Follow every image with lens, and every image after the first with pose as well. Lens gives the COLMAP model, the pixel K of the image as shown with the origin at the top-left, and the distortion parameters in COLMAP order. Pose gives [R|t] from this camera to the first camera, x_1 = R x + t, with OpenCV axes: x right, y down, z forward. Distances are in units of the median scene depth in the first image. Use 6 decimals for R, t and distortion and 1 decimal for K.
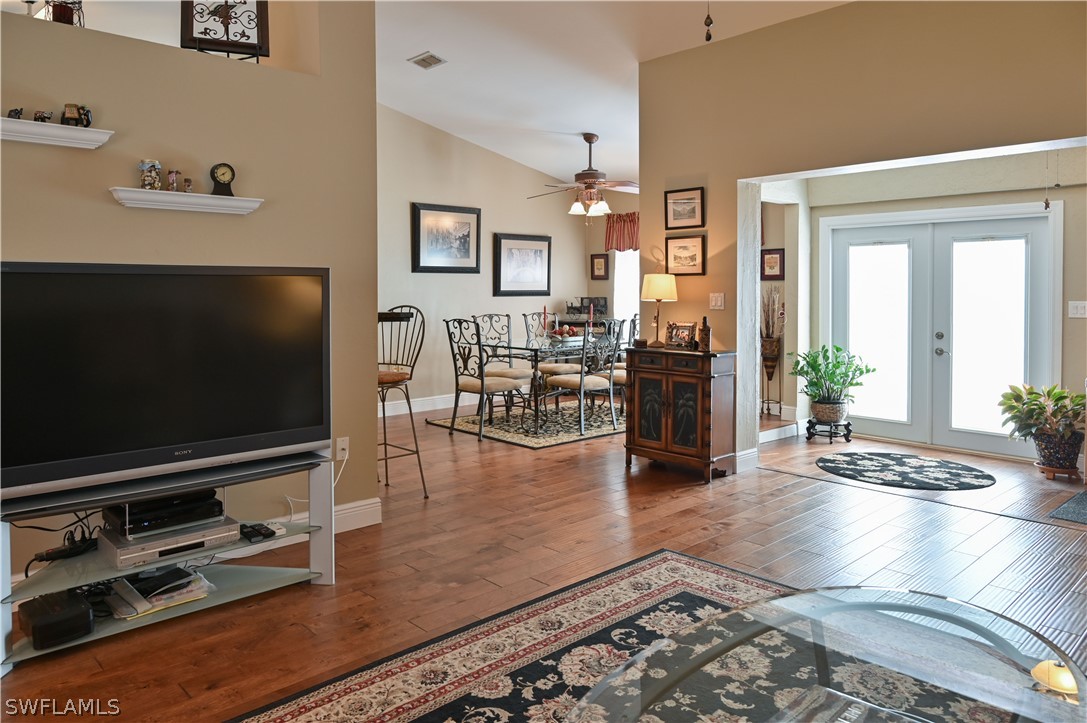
lens RADIAL K [[745.4, 0, 528.7], [0, 745.4, 302.3], [0, 0, 1]] dist [-0.002481, -0.000130]
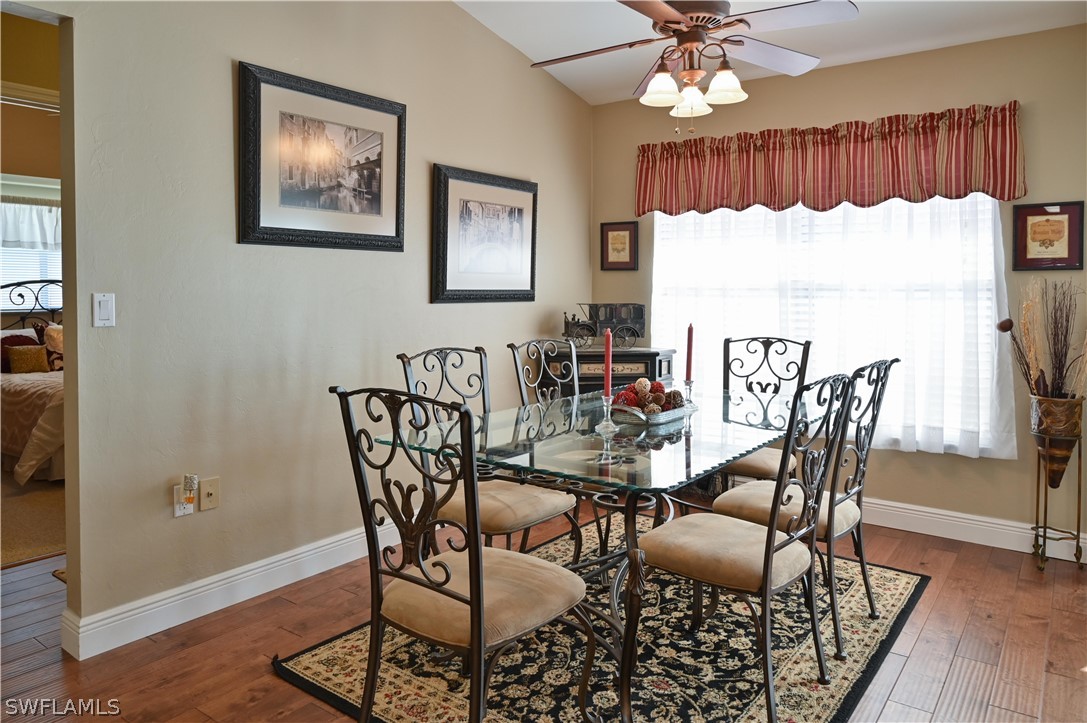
lens RADIAL K [[745.4, 0, 528.7], [0, 745.4, 302.3], [0, 0, 1]] dist [-0.002481, -0.000130]
pose [[0.983956, 0.000801, 0.178409, -0.075834], [-0.000819, 1.000000, 0.000026, -0.009090], [-0.178409, -0.000172, 0.983956, 0.585933]]
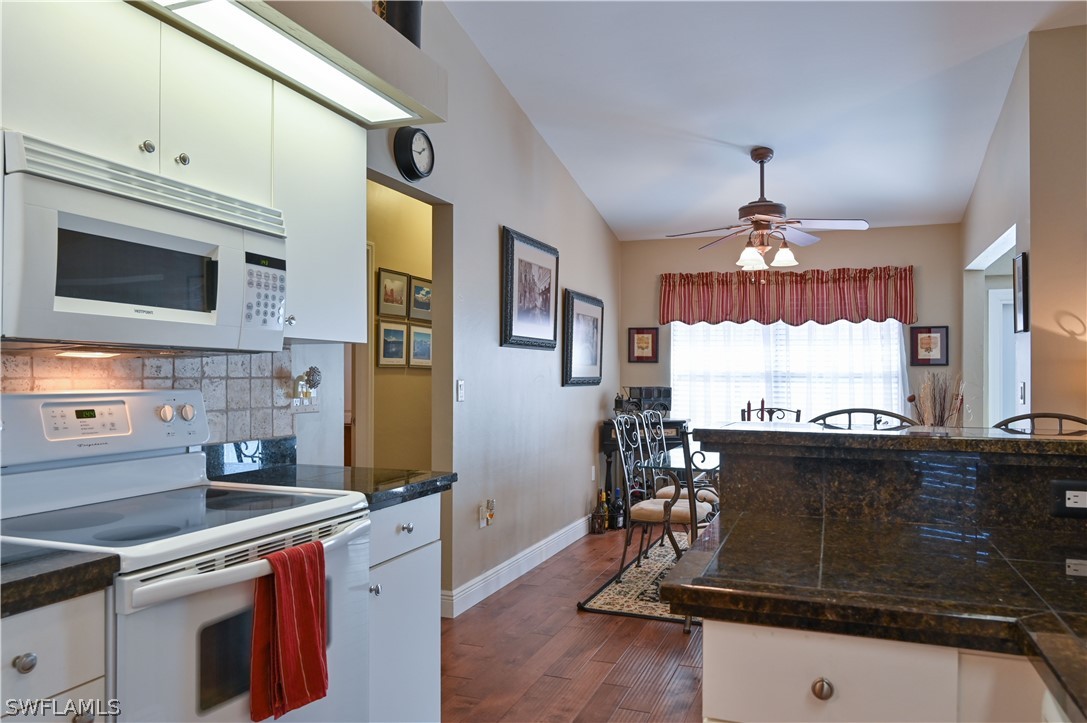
lens RADIAL K [[769.2, 0, 543.5], [0, 769.2, 361.5], [0, 0, 1]] dist [0.001146, 0.000272]
pose [[0.896146, 0.012667, 0.443579, -0.391862], [0.002444, 0.999436, -0.033478, -0.007707], [-0.443753, 0.031085, 0.895610, 0.441918]]
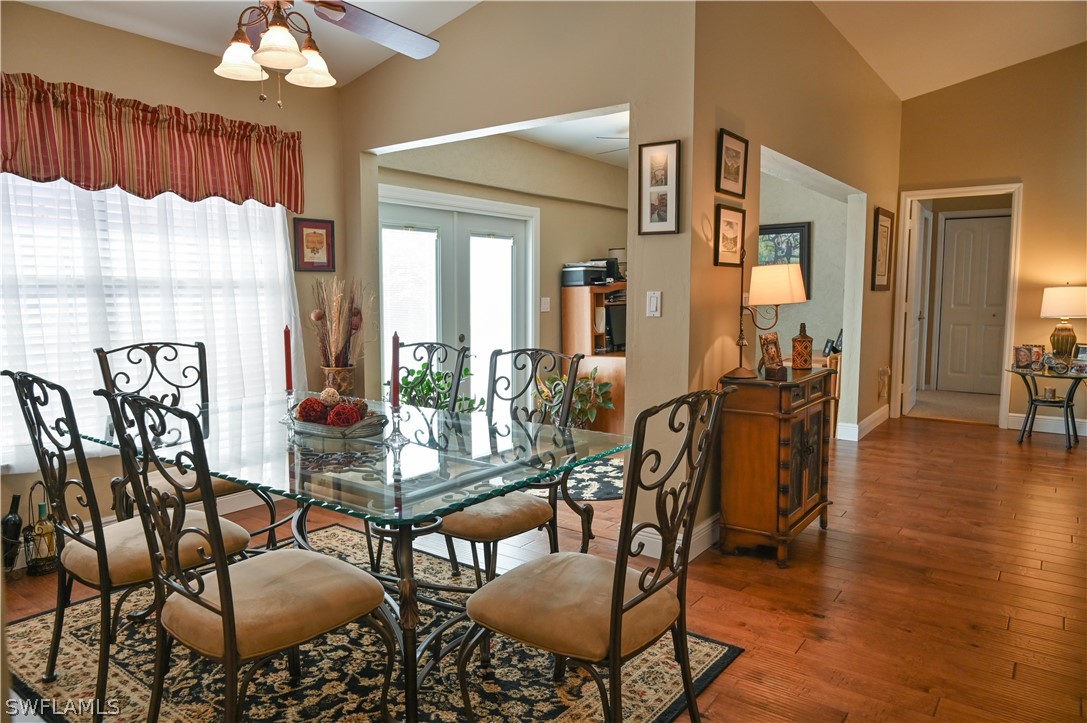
lens RADIAL K [[724.0, 0, 543.5], [0, 724.0, 361.5], [0, 0, 1]] dist [-0.007236, -0.001946]
pose [[-0.190975, -0.098228, 0.976668, -0.279844], [0.016185, 0.994530, 0.103189, -0.014327], [-0.981462, 0.035514, -0.188340, 0.907188]]
